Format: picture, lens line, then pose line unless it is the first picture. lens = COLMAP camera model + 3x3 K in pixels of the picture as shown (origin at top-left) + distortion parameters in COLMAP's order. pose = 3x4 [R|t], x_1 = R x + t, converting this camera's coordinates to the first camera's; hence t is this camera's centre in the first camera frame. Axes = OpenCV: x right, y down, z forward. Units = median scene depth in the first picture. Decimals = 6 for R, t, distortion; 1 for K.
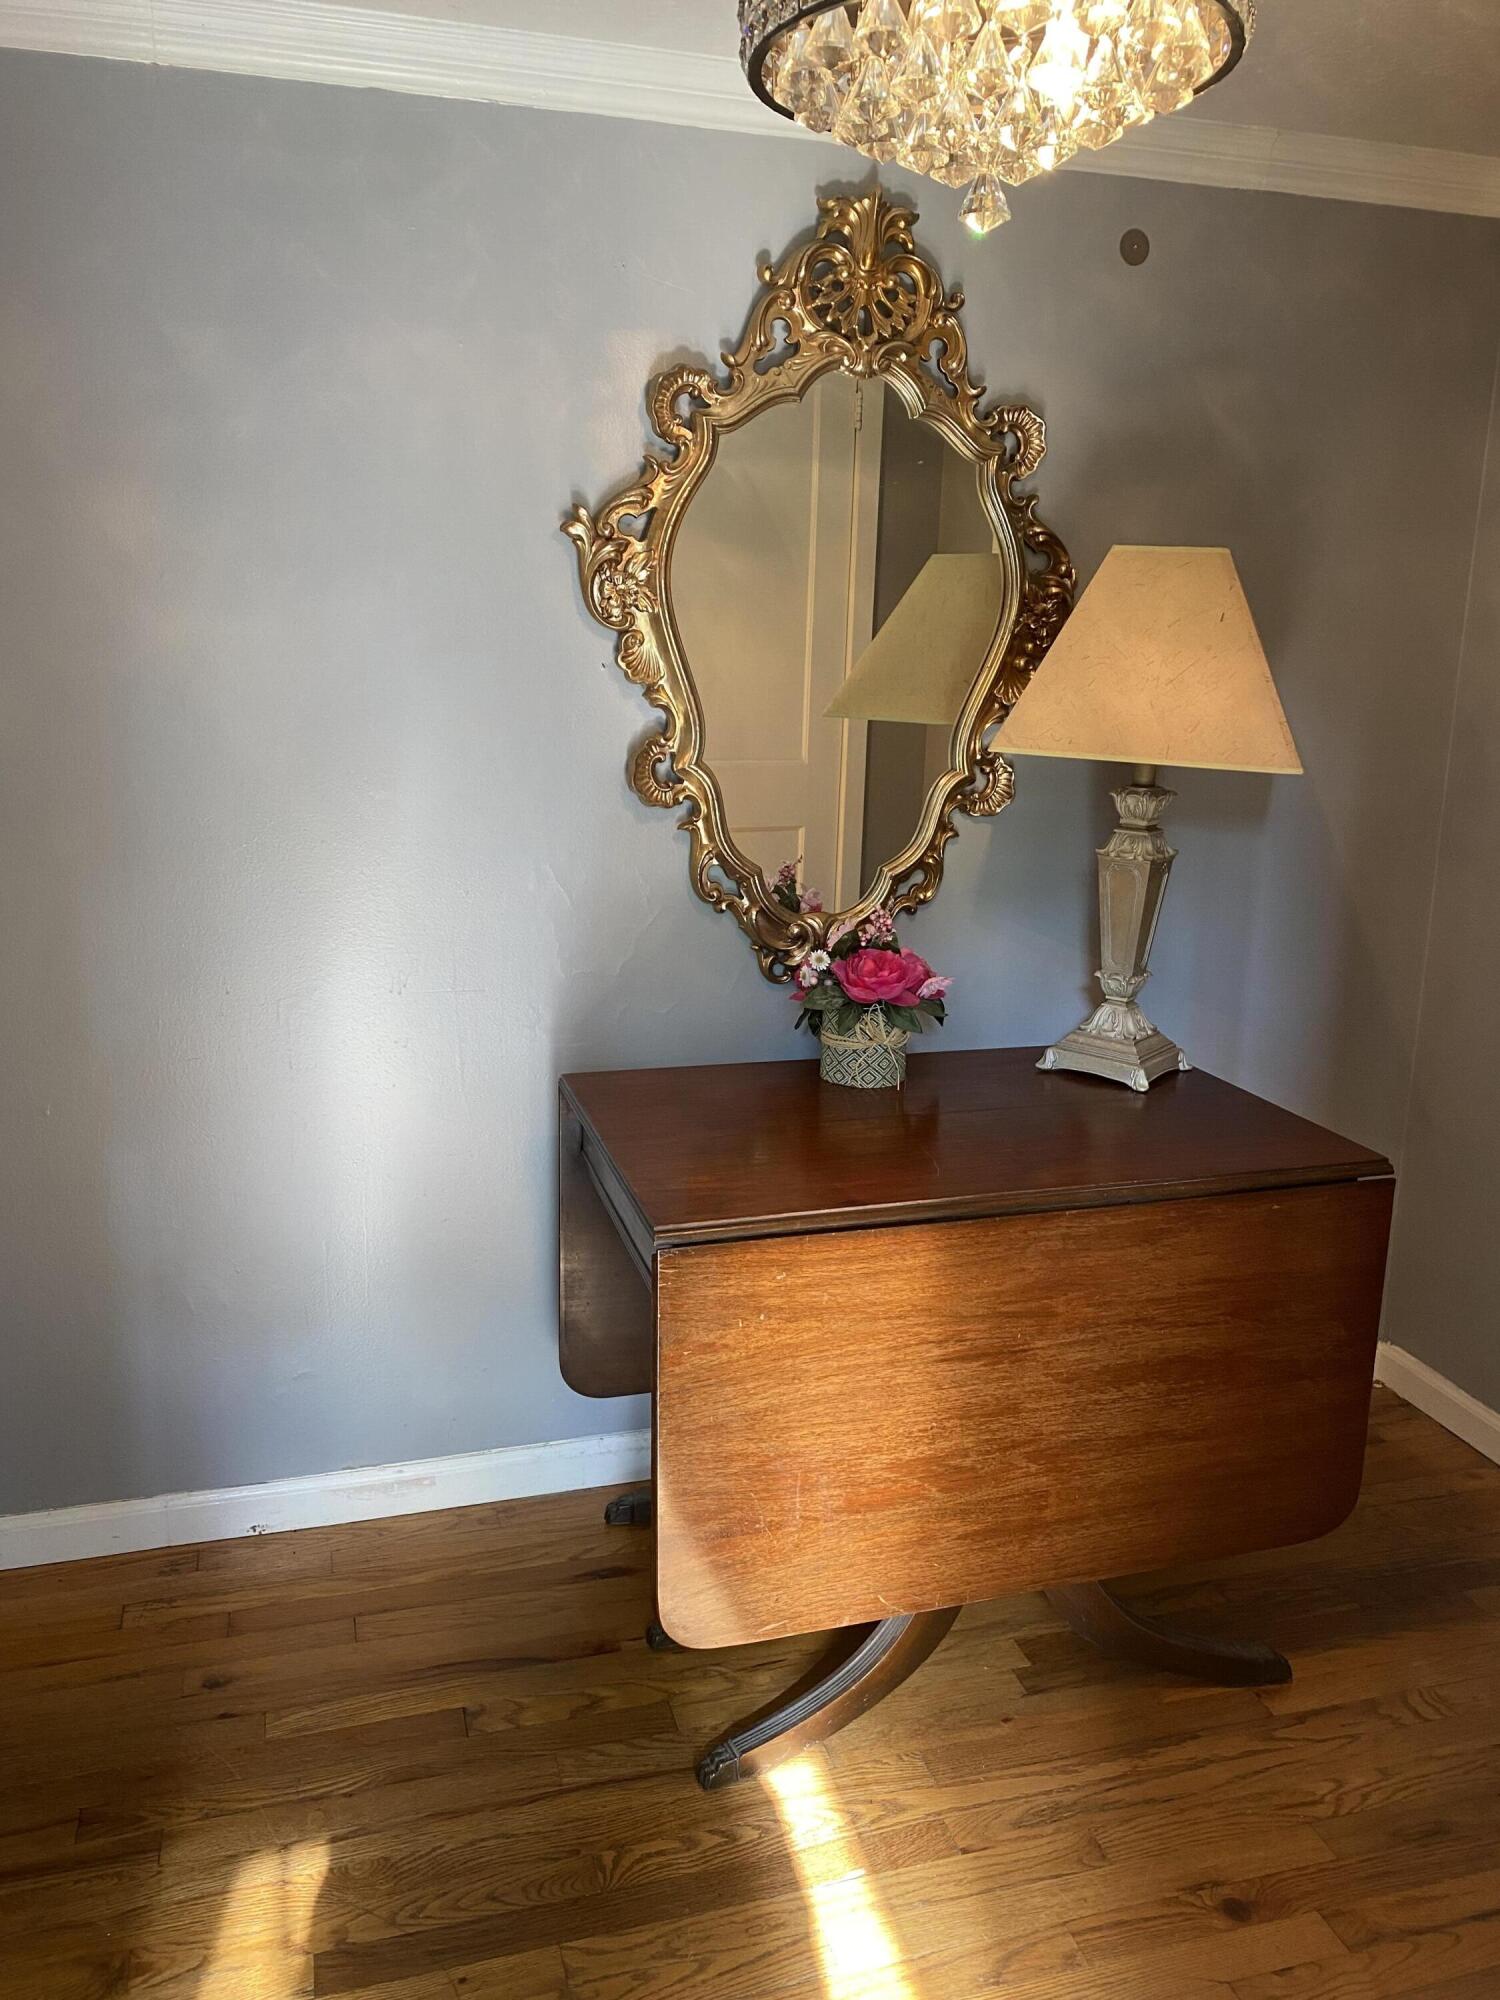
lens RADIAL K [[1519.0, 0, 750.0], [0, 1519.0, 1000.0], [0, 0, 1]] dist [0.001729, -0.004727]
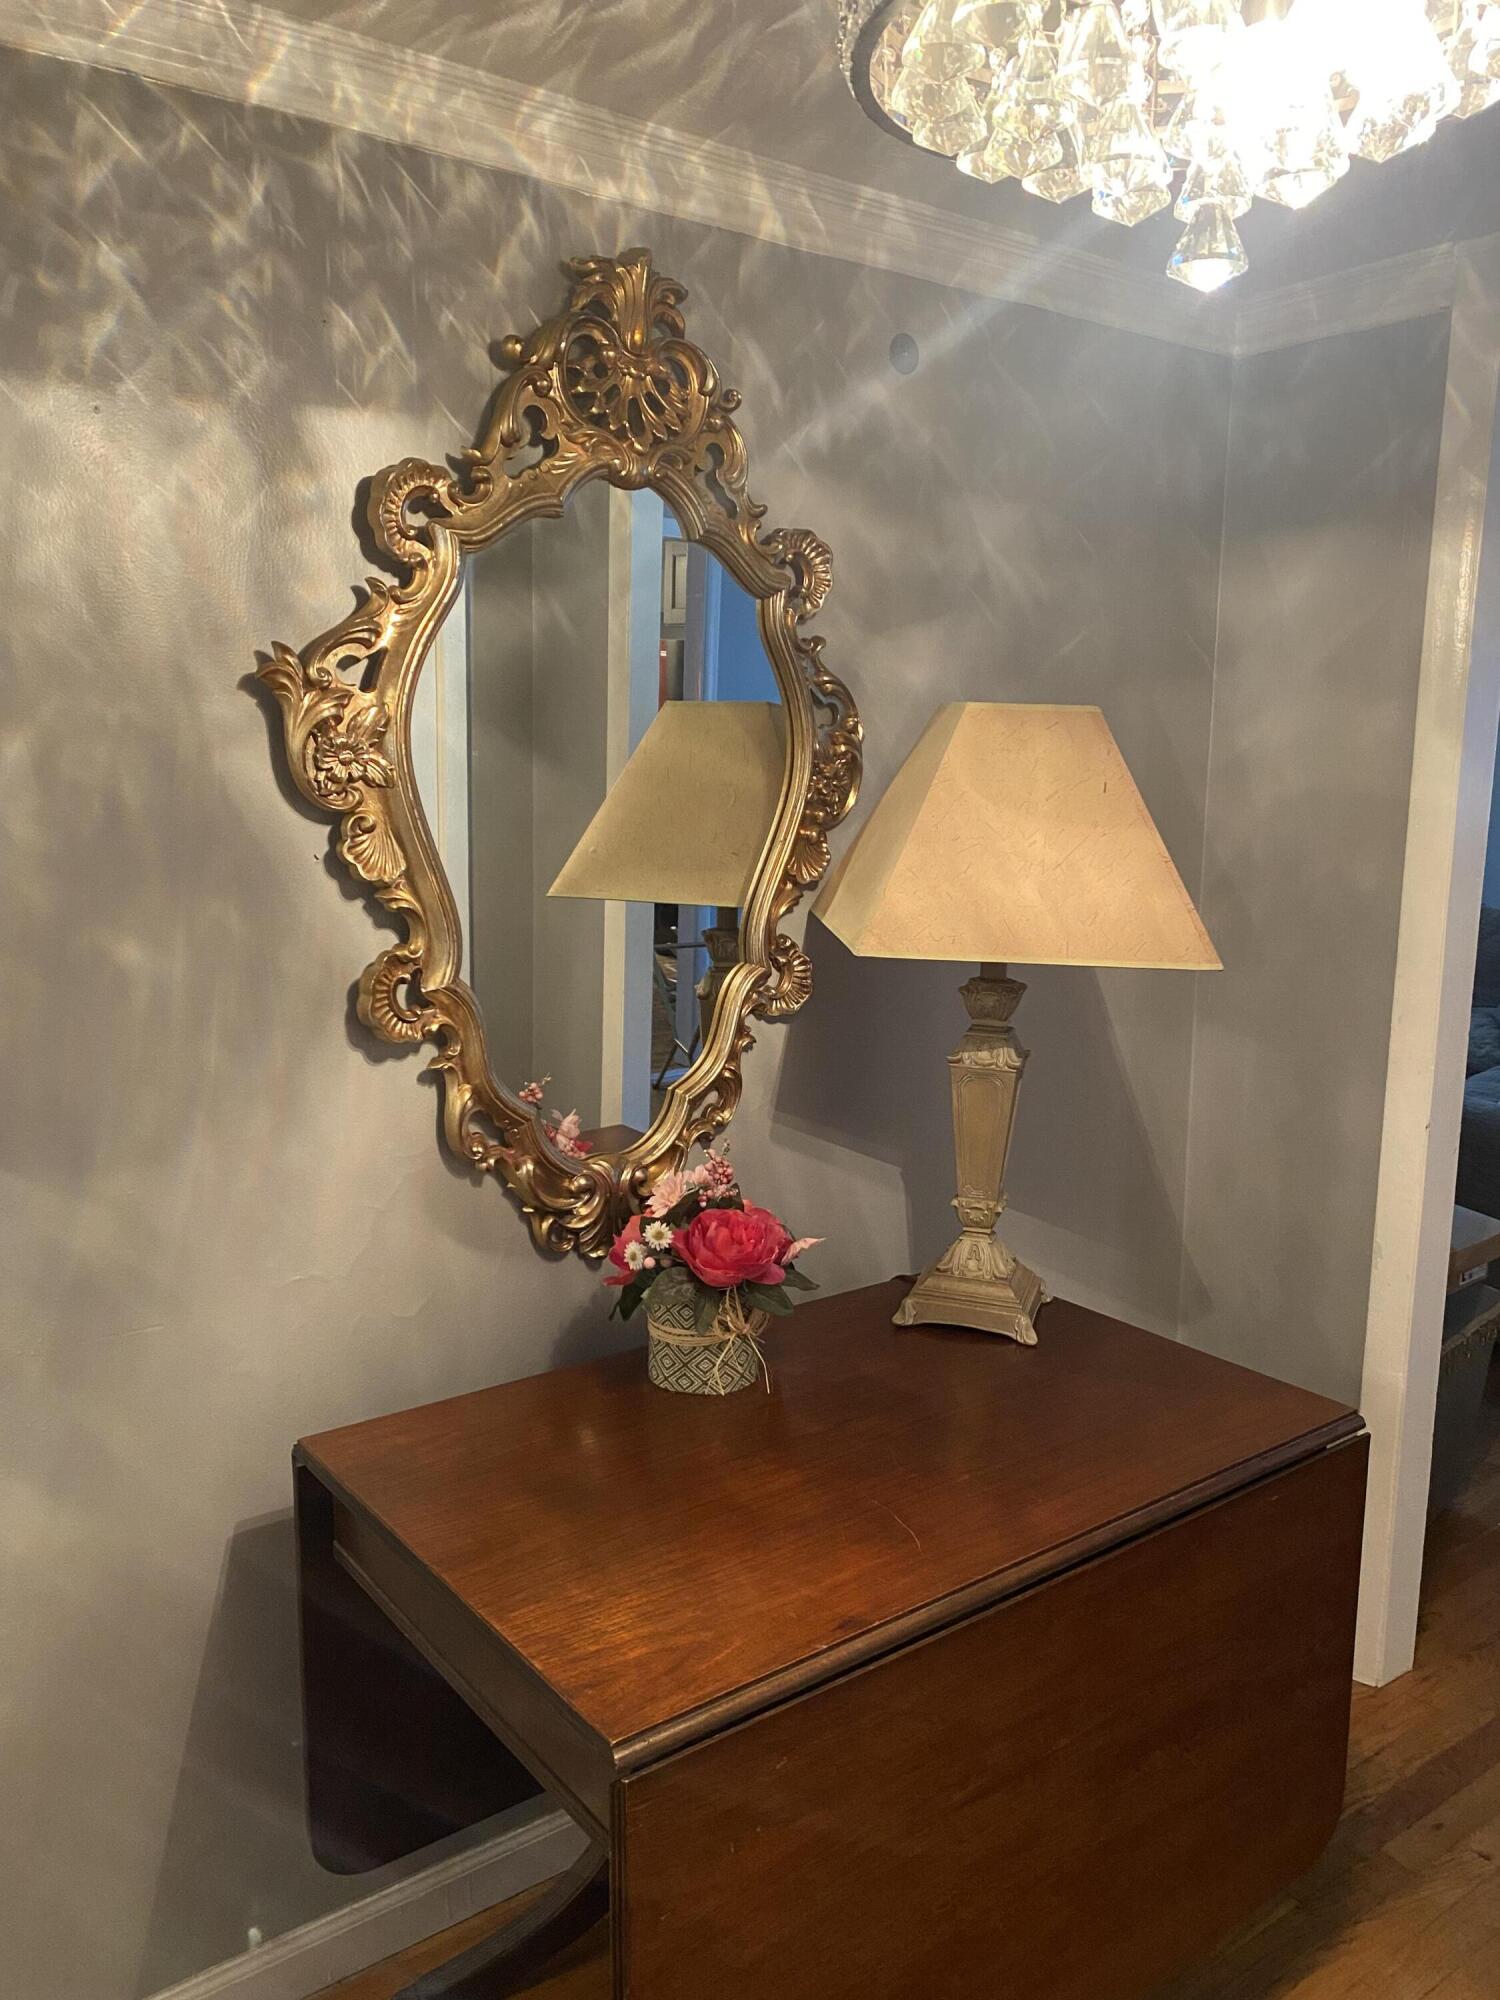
lens RADIAL K [[1499.5, 0, 752.2], [0, 1499.5, 1011.8], [0, 0, 1]] dist [0.136115, -0.259563]
pose [[0.937335, -0.069542, 0.341420, -0.157114], [0.089611, 0.995033, -0.043347, -0.099007], [-0.336709, 0.071225, 0.938911, 0.257409]]
